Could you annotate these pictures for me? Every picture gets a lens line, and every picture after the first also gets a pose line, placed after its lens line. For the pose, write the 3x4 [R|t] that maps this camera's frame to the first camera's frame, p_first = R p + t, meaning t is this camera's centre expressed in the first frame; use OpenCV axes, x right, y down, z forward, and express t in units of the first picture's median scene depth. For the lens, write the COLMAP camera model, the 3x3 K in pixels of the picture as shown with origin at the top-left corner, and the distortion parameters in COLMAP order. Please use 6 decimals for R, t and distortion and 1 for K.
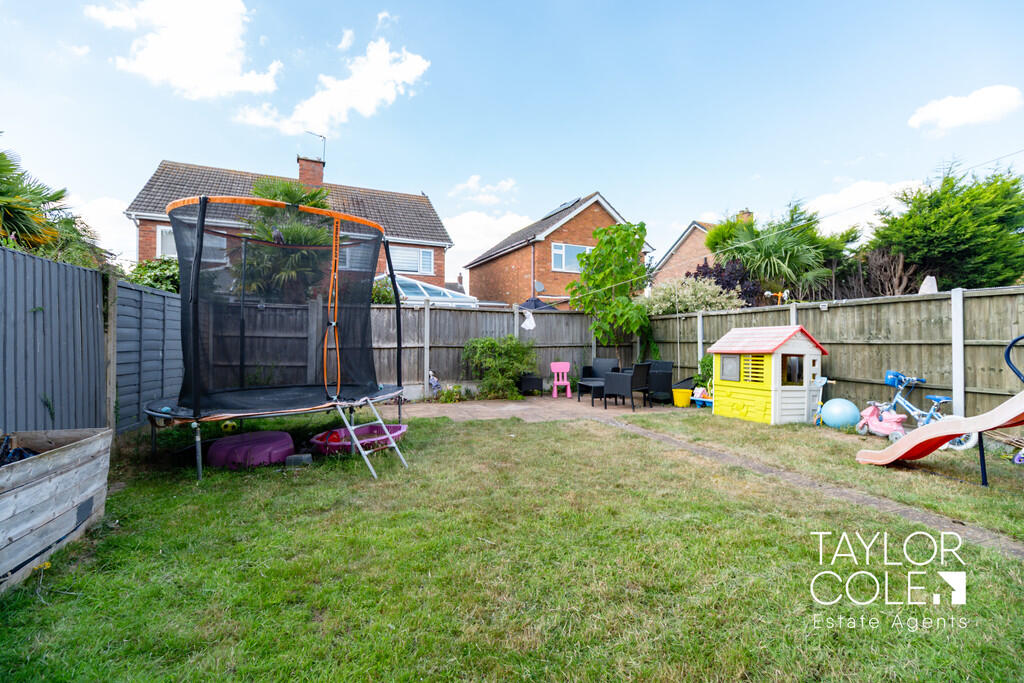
lens RADIAL K [[446.6, 0, 517.2], [0, 446.6, 341.2], [0, 0, 1]] dist [-0.003577, -0.000594]
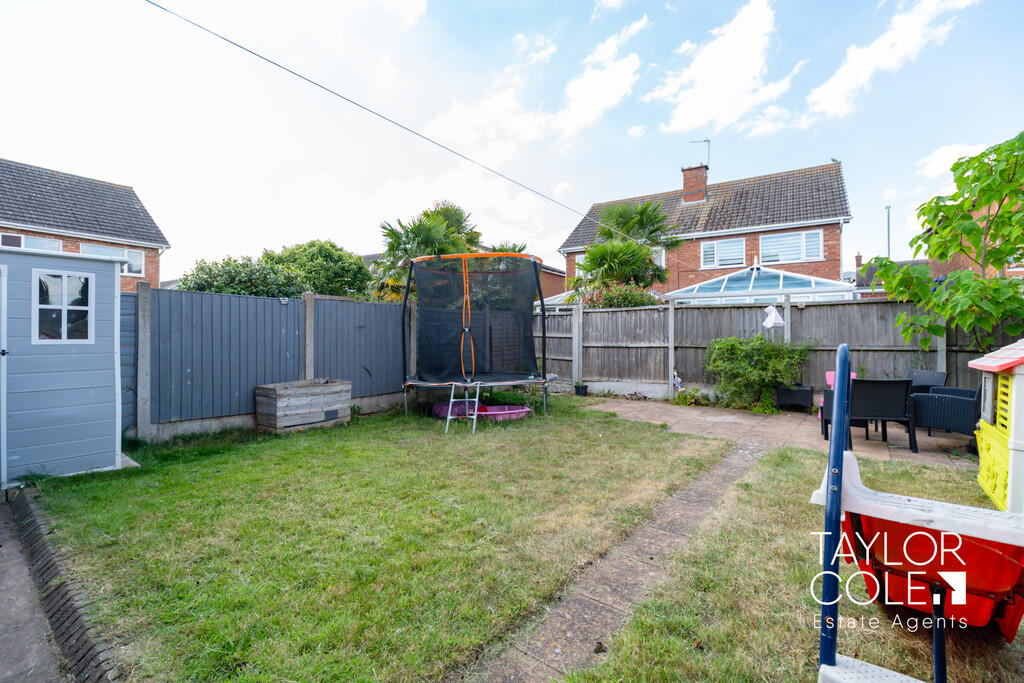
lens RADIAL K [[446.6, 0, 514.4], [0, 446.6, 340.3], [0, 0, 1]] dist [-0.003577, -0.000594]
pose [[0.527474, 0.007172, -0.849541, 0.447769], [-0.003593, 0.999974, 0.006211, -0.006821], [0.849563, -0.000224, 0.527486, 0.175271]]
